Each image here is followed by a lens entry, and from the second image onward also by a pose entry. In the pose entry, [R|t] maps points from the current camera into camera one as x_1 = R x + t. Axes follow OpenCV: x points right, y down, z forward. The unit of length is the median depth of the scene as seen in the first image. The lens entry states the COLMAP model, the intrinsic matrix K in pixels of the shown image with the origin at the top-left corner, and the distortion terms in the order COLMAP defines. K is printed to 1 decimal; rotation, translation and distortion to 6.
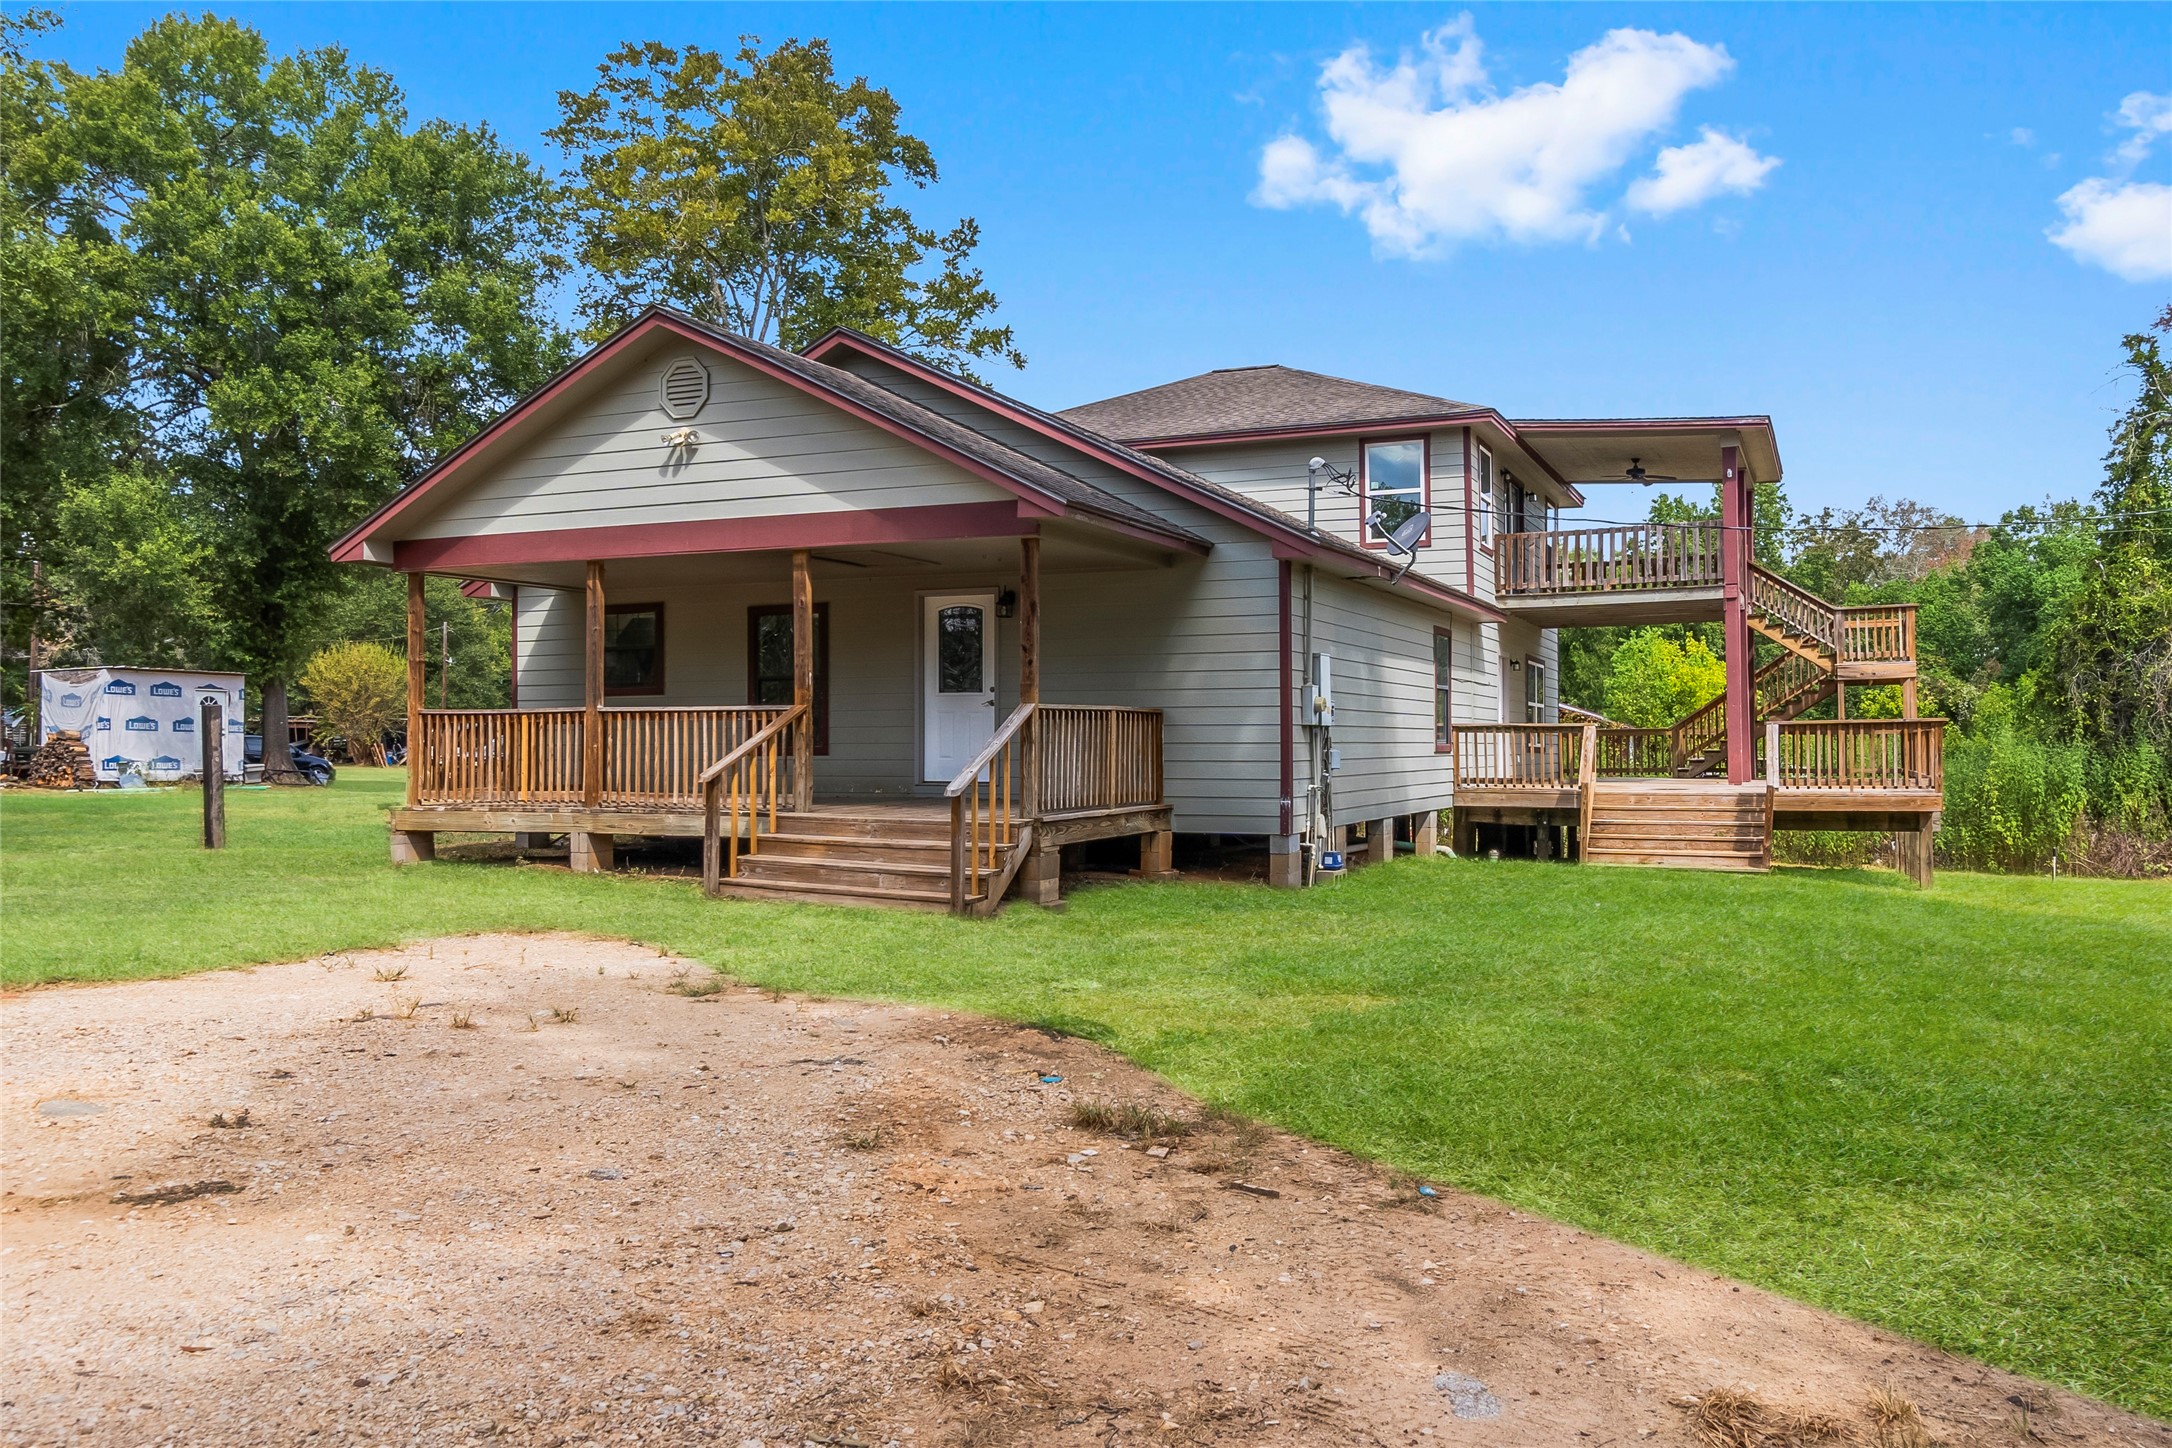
lens RADIAL K [[1685.0, 0, 1087.5], [0, 1685.0, 715.7], [0, 0, 1]] dist [-0.006354, 0.012515]
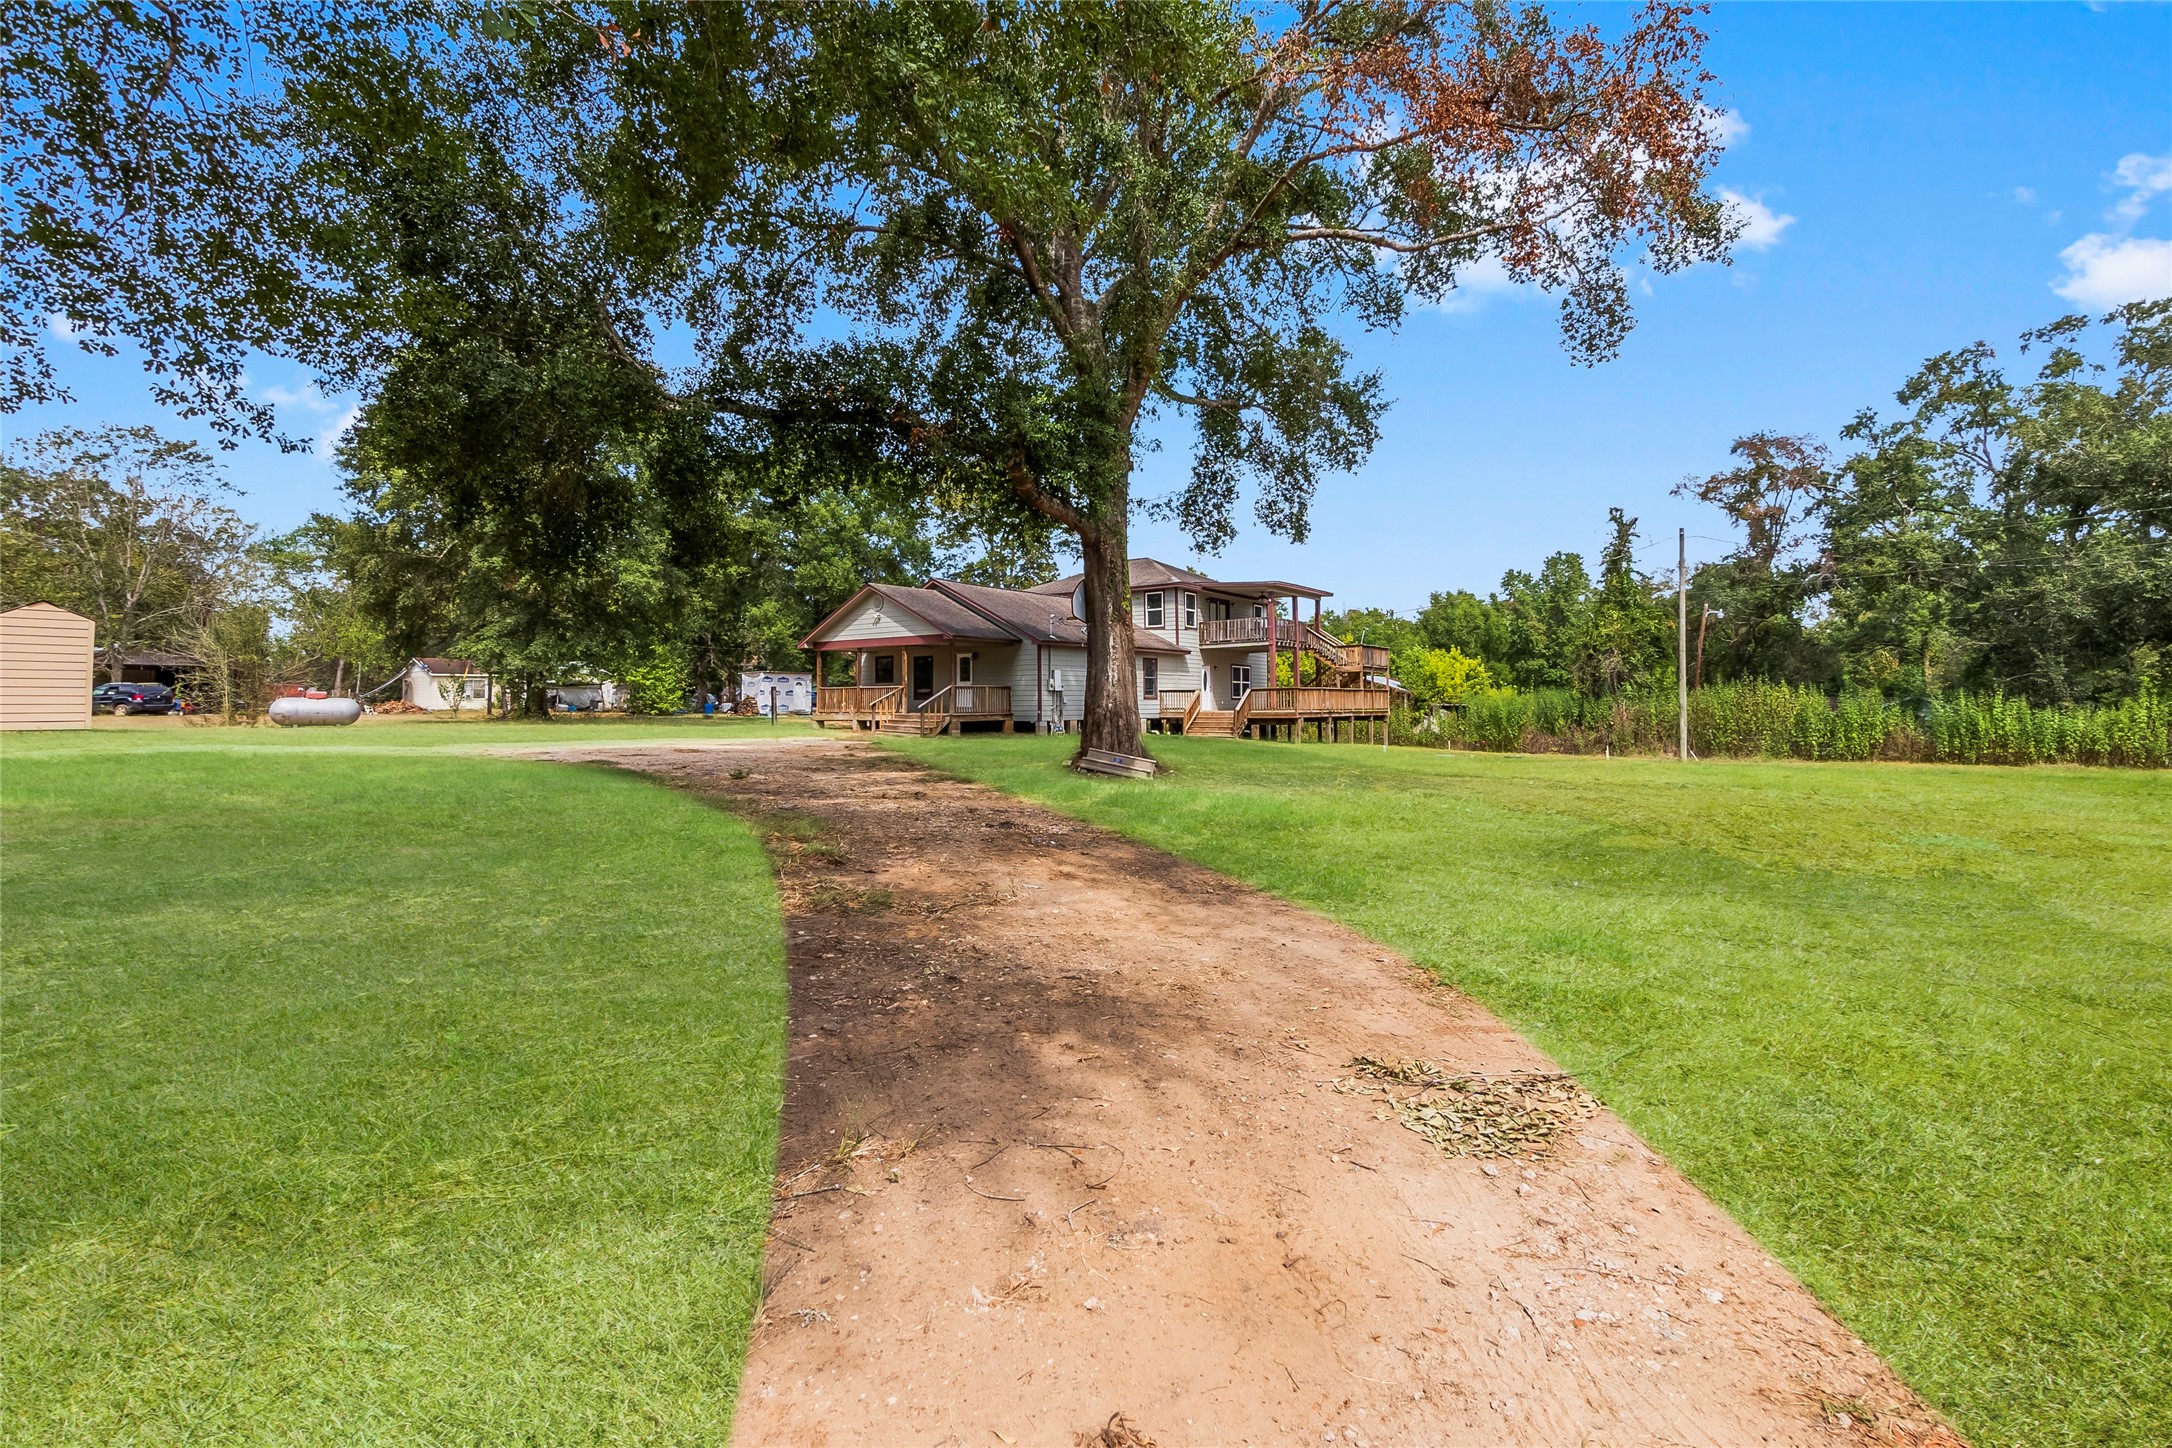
lens RADIAL K [[957.7, 0, 1091.5], [0, 957.7, 676.7], [0, 0, 1]] dist [0.000305, -0.000037]
pose [[0.974945, -0.010270, -0.222208, 0.569268], [0.007652, 0.999891, -0.012639, 0.002885], [0.222313, 0.010622, 0.974917, -0.799953]]
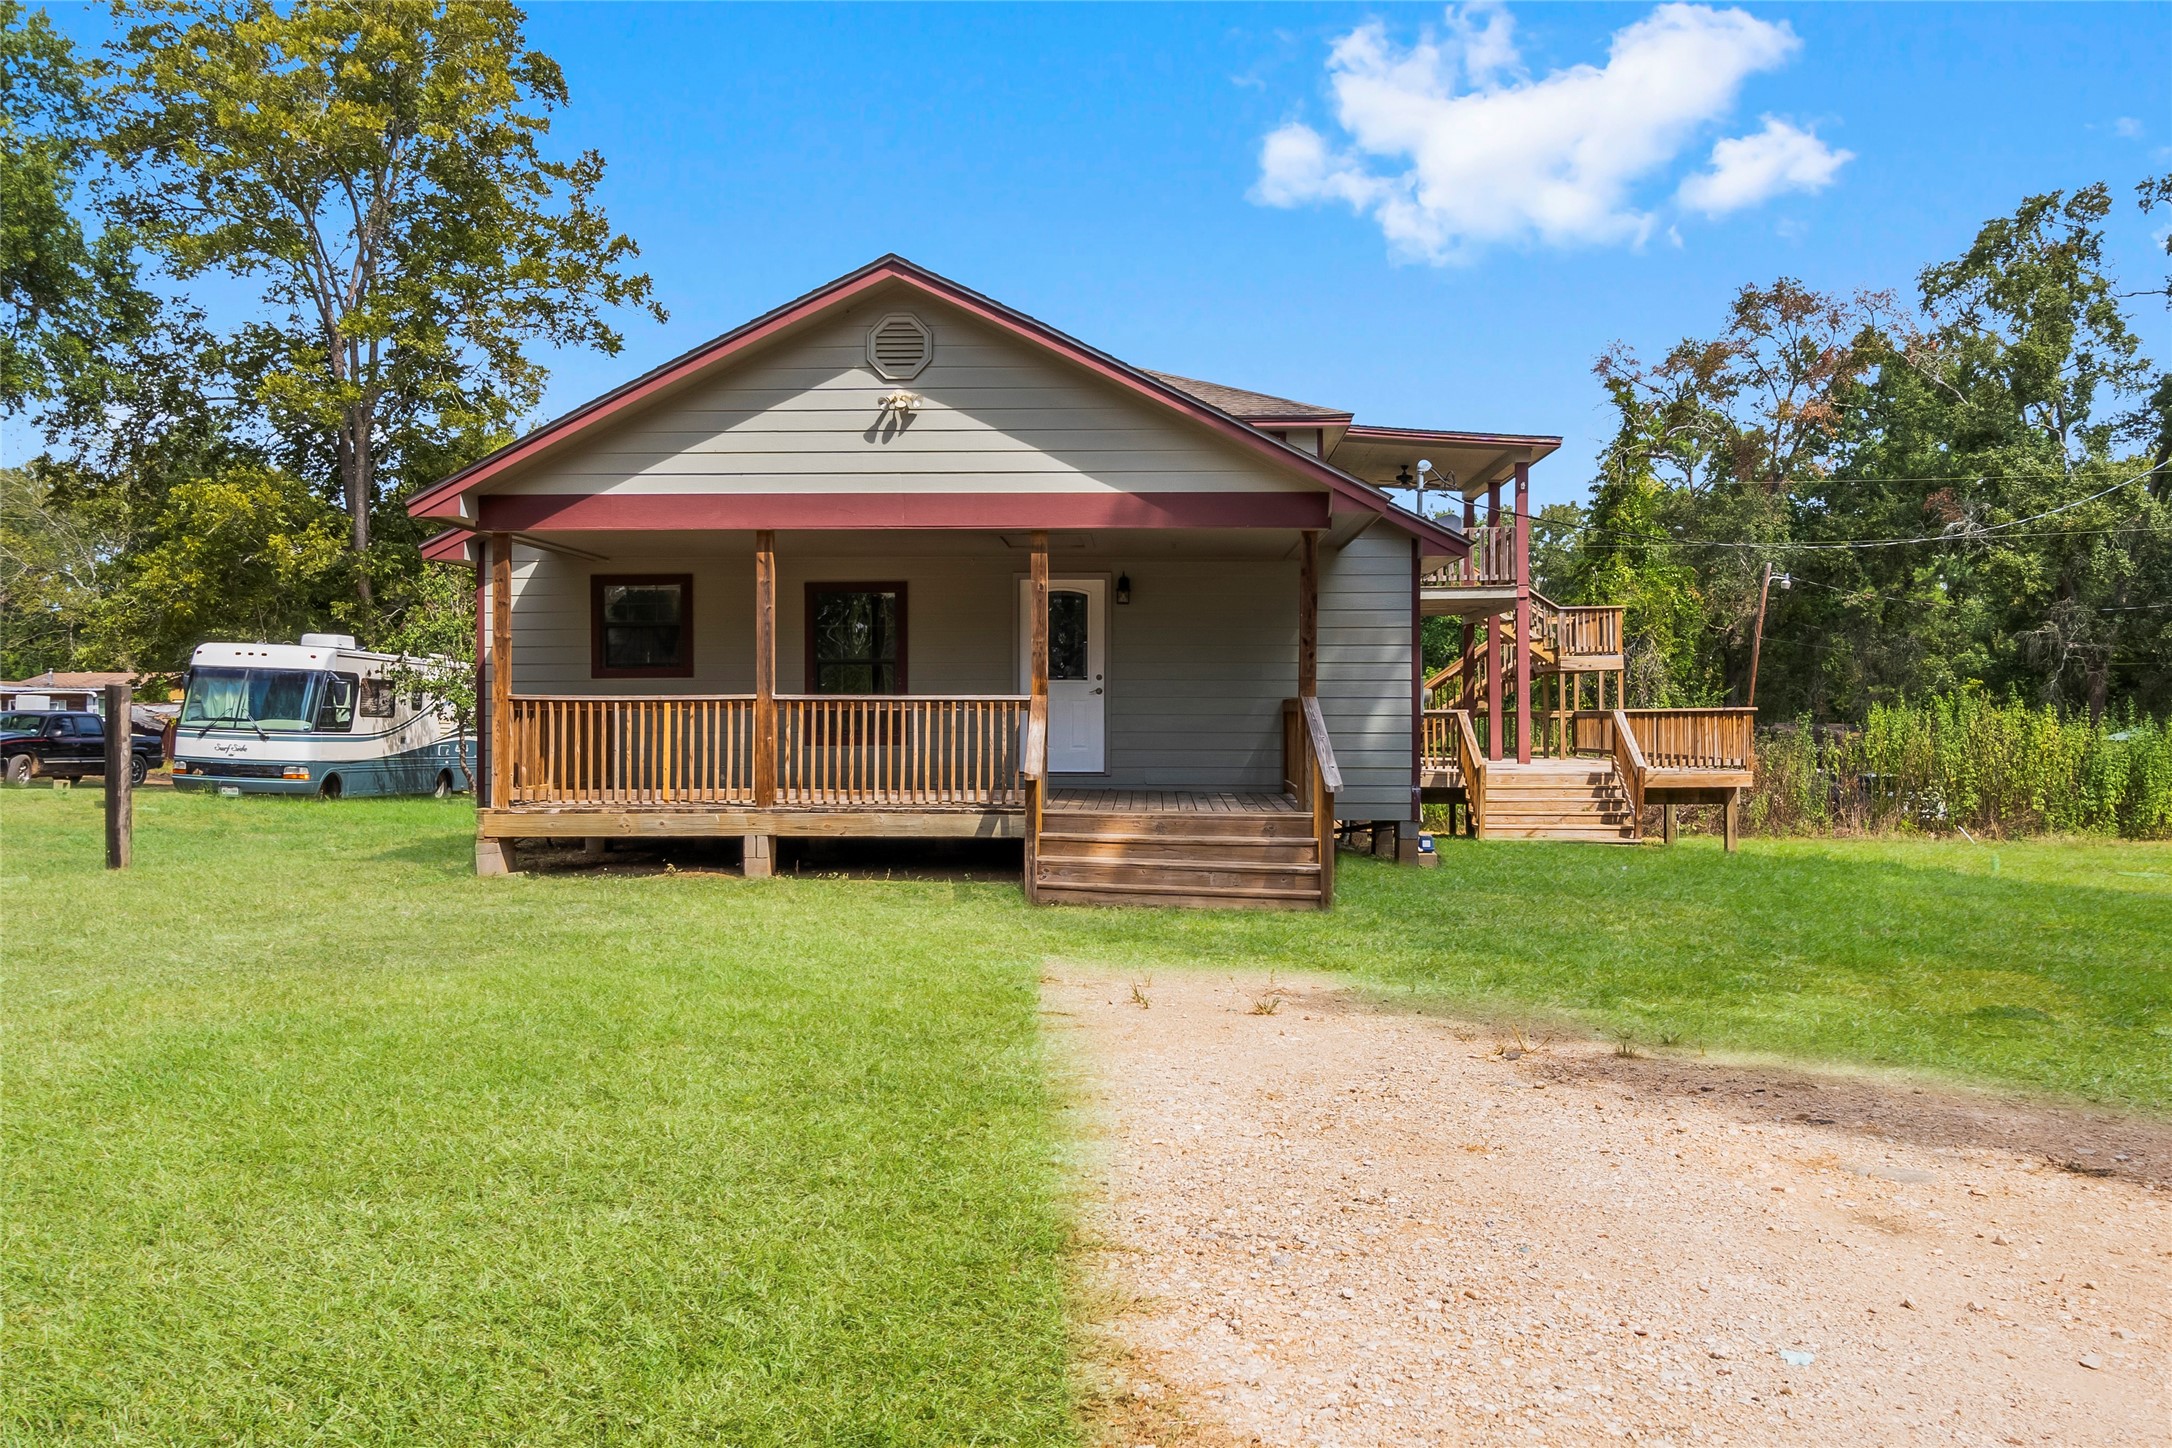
lens RADIAL K [[1677.4, 0, 1095.8], [0, 1677.4, 733.8], [0, 0, 1]] dist [0.000551, 0.004423]
pose [[0.925715, -0.001695, 0.378219, -0.389182], [-0.008787, 0.999624, 0.025988, -0.007511], [-0.378120, -0.027381, 0.925351, 0.090197]]
